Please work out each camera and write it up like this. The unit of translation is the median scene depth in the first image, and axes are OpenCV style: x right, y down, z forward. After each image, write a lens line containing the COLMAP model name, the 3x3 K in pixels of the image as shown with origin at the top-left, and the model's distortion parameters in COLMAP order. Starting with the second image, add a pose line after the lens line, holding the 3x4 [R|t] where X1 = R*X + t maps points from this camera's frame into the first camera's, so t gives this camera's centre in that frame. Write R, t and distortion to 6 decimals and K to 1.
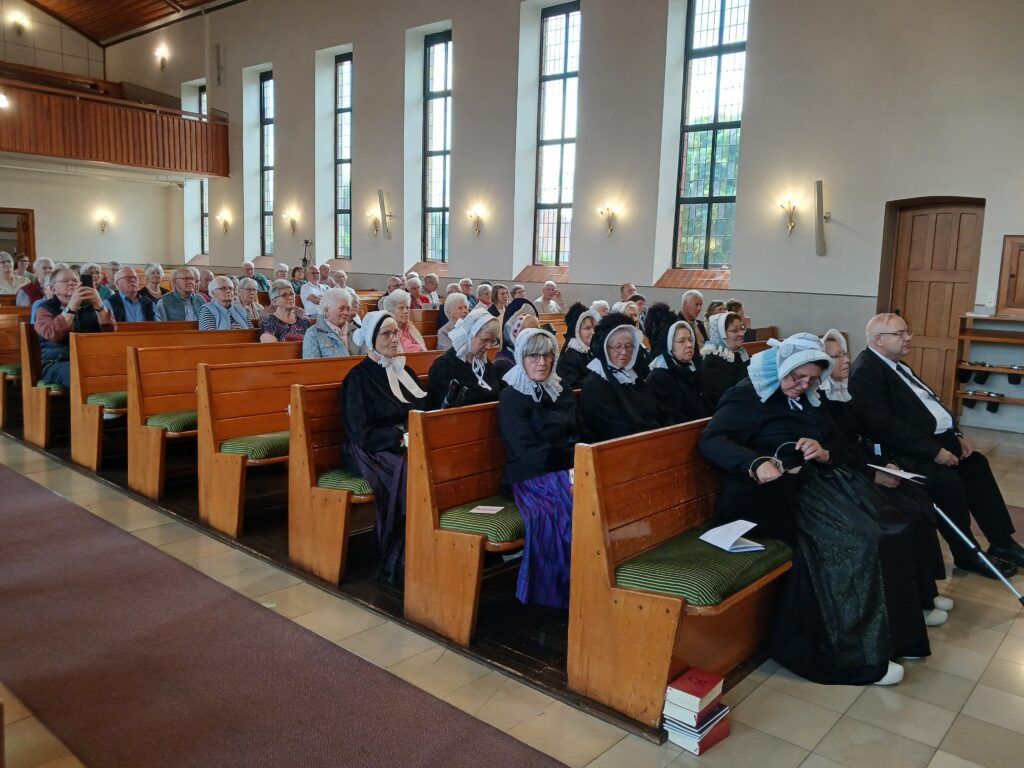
lens RADIAL K [[822.5, 0, 509.5], [0, 822.5, 365.3], [0, 0, 1]] dist [0.003649, 0.000232]
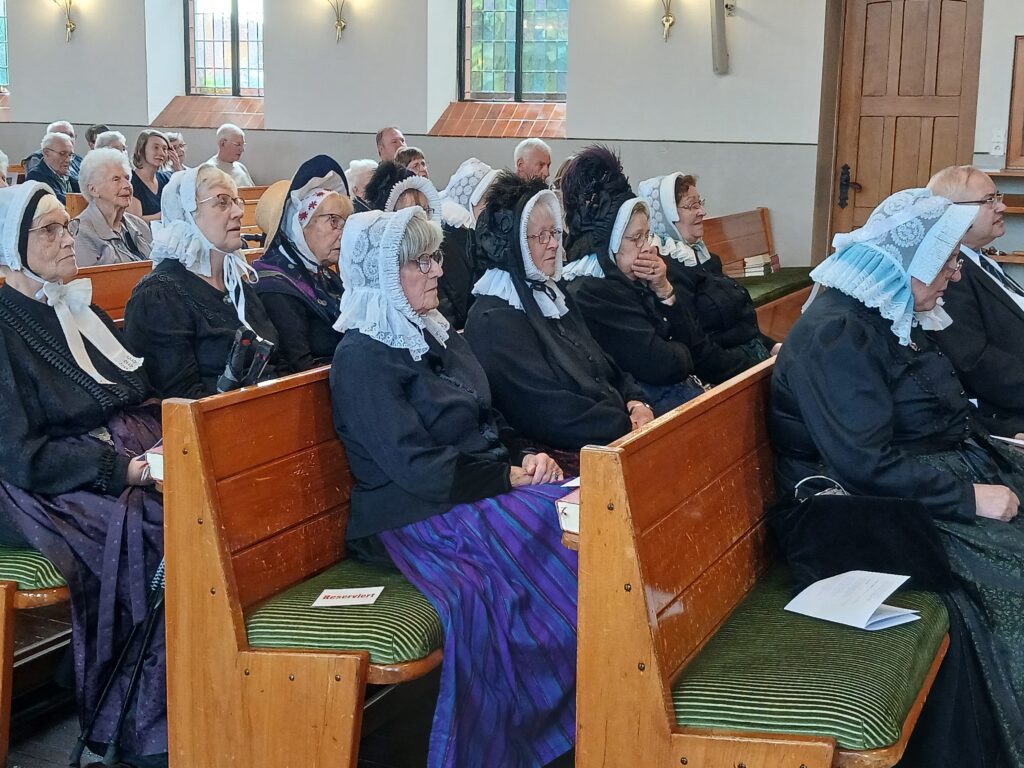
lens RADIAL K [[1440.2, 0, 512.0], [0, 1440.2, 384.0], [0, 0, 1]] dist [0.223752, -1.087849]
pose [[0.956215, -0.066391, 0.285037, -0.159329], [0.046230, 0.995967, 0.076896, -0.006662], [-0.288992, -0.060352, 0.955427, 0.168917]]
